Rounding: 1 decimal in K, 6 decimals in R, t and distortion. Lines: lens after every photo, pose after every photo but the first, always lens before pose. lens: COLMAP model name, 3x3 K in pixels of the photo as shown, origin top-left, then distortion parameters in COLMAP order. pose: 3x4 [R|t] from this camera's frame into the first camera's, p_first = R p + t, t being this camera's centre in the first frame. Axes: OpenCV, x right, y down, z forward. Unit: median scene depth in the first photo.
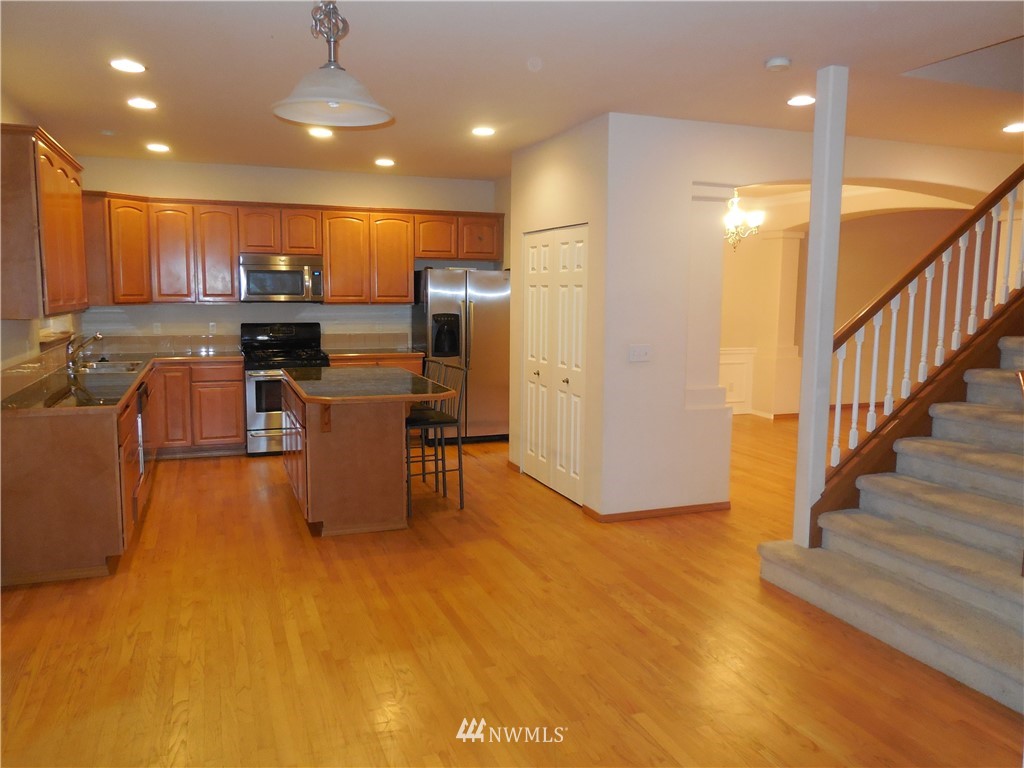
lens RADIAL K [[783.4, 0, 512.0], [0, 783.4, 384.0], [0, 0, 1]] dist [0.001059, -0.002097]
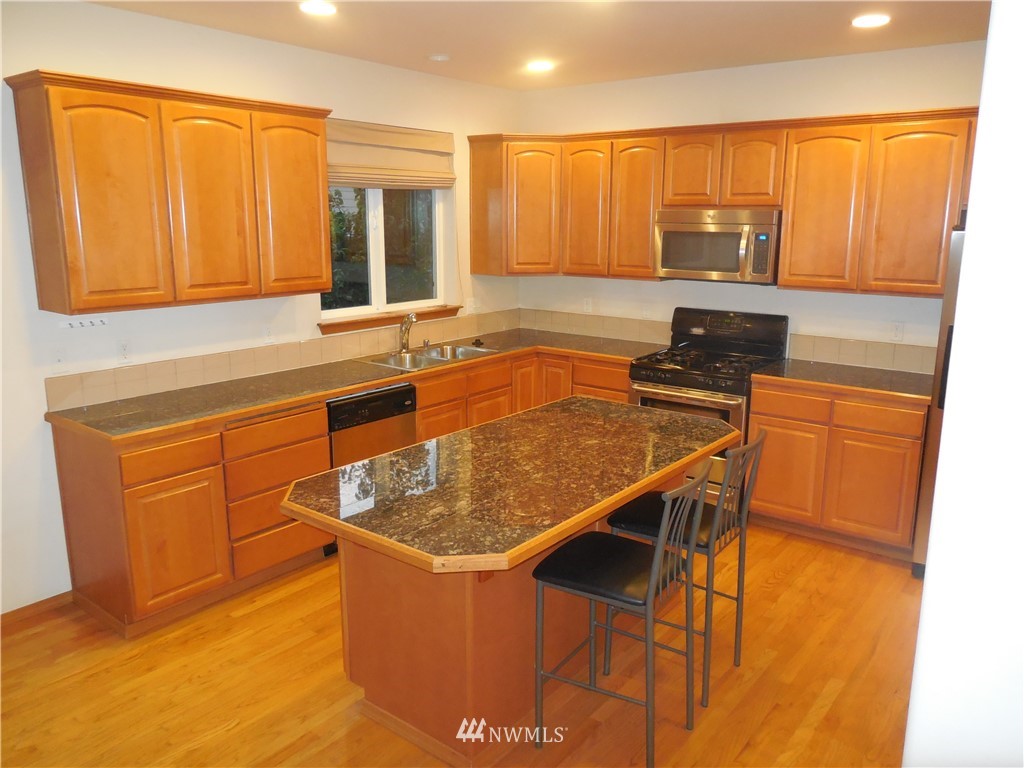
lens RADIAL K [[783.4, 0, 512.0], [0, 783.4, 384.0], [0, 0, 1]] dist [0.001059, -0.002097]
pose [[0.517488, 0.172986, -0.838022, 0.178869], [-0.103744, 0.984812, 0.139223, -0.093801], [0.849378, 0.014893, 0.527575, 0.519878]]
